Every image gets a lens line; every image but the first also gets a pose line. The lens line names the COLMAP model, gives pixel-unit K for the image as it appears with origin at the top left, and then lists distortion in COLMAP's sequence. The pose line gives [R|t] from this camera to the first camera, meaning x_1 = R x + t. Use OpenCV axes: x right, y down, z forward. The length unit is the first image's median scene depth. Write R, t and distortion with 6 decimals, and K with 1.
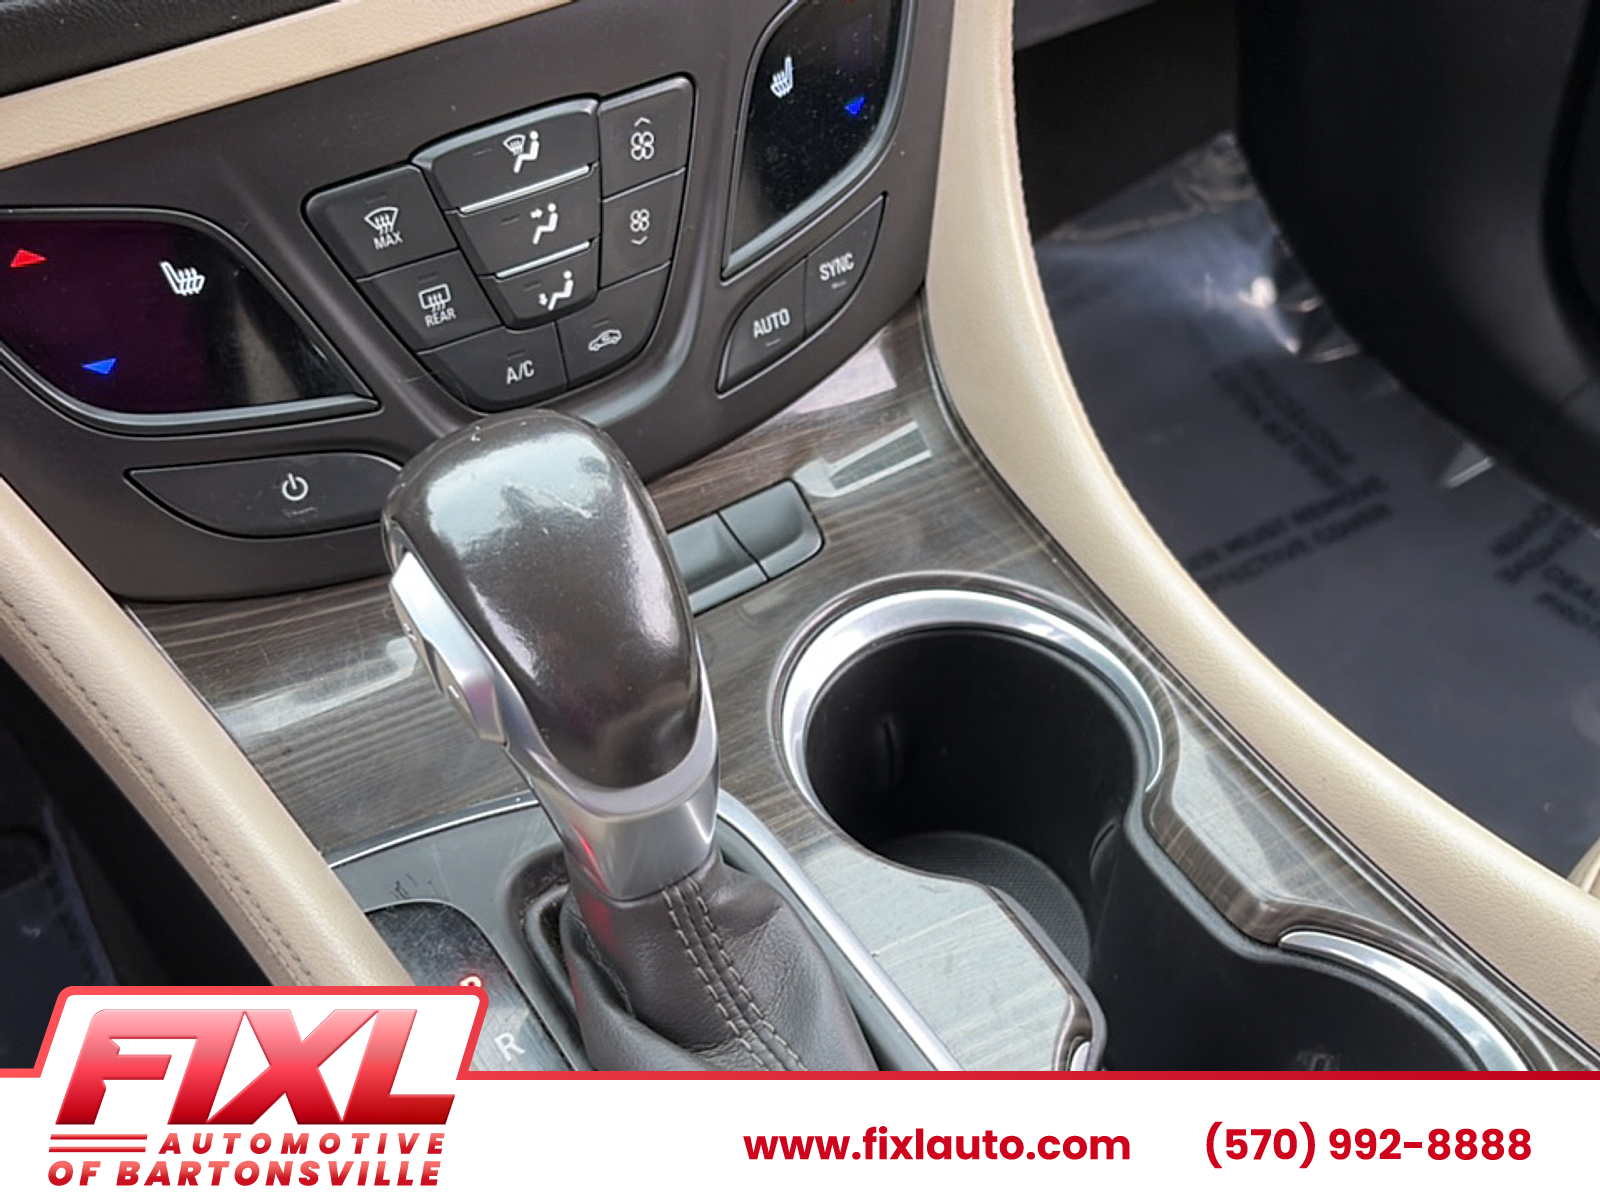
lens RADIAL K [[1926.0, 0, 800.0], [0, 1926.0, 600.0], [0, 0, 1]] dist [0.220433, -0.854091]
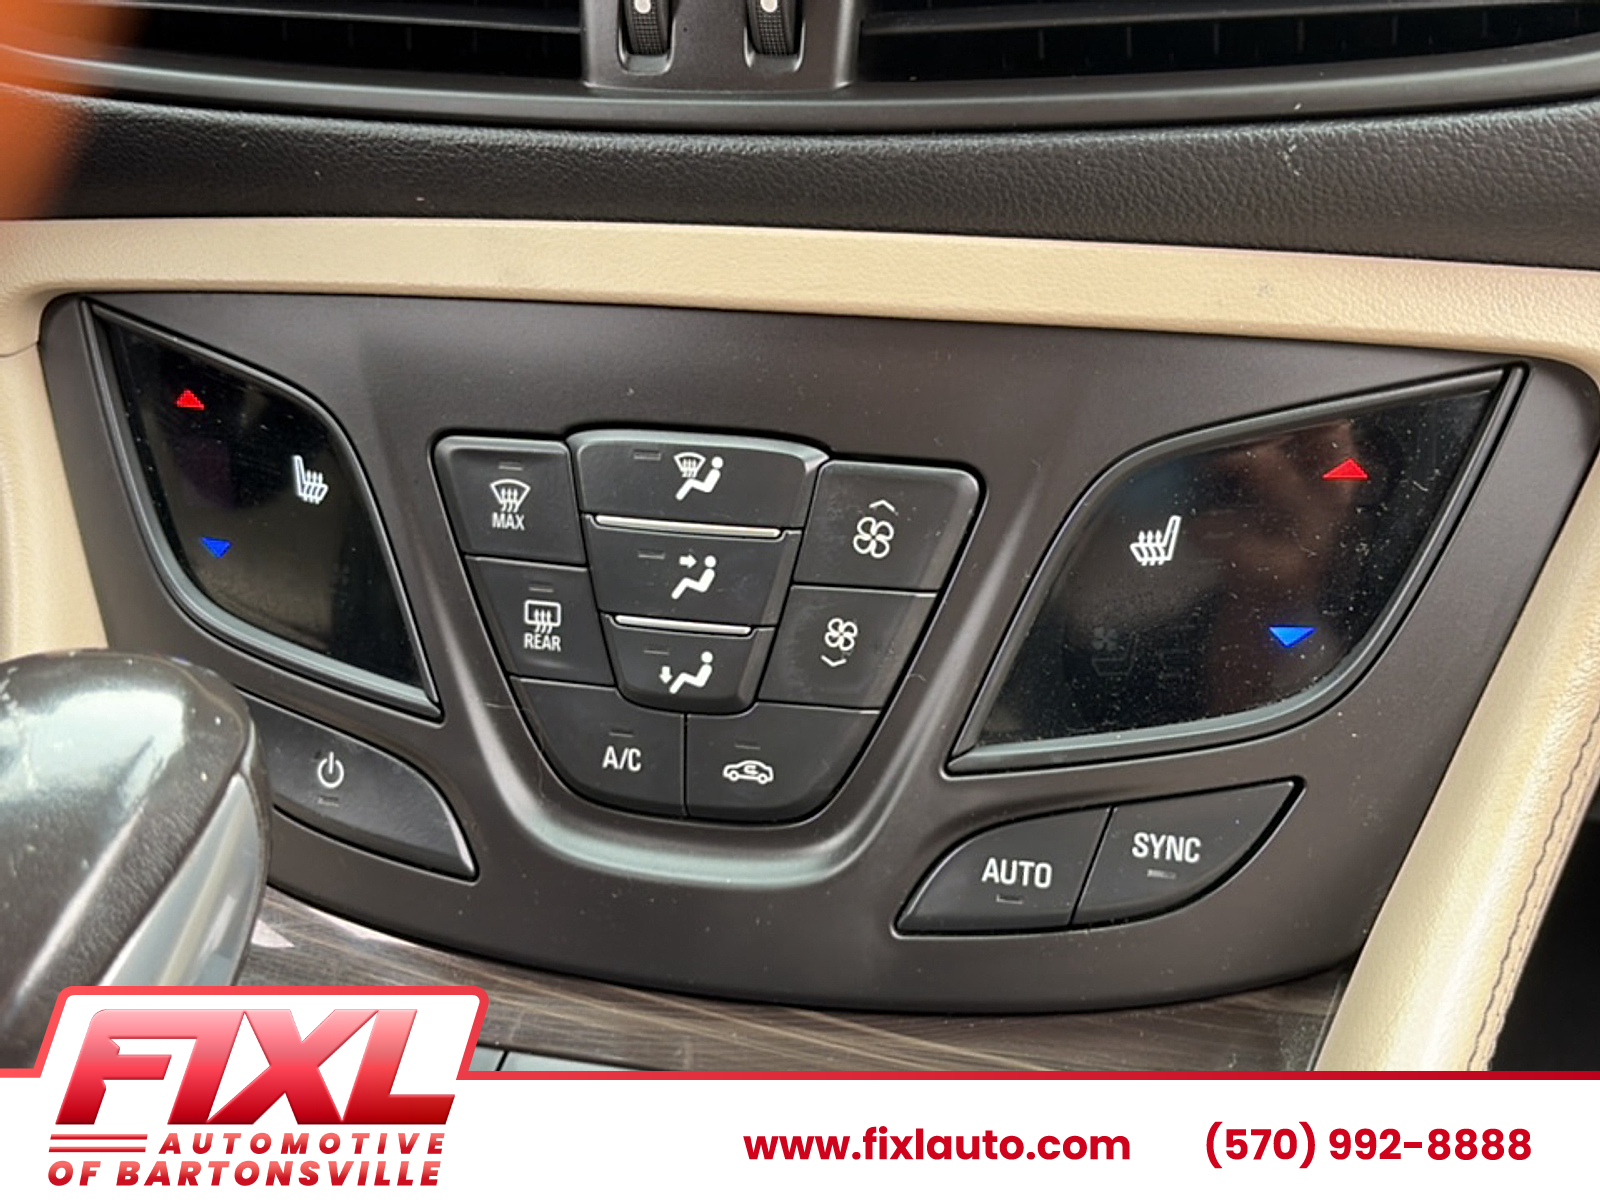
lens RADIAL K [[1926.0, 0, 800.0], [0, 1926.0, 600.0], [0, 0, 1]] dist [0.220433, -0.854091]
pose [[0.667971, 0.298713, -0.681605, 0.394315], [-0.501166, 0.857638, -0.115282, -0.122938], [0.550134, 0.418602, 0.722582, 0.501488]]
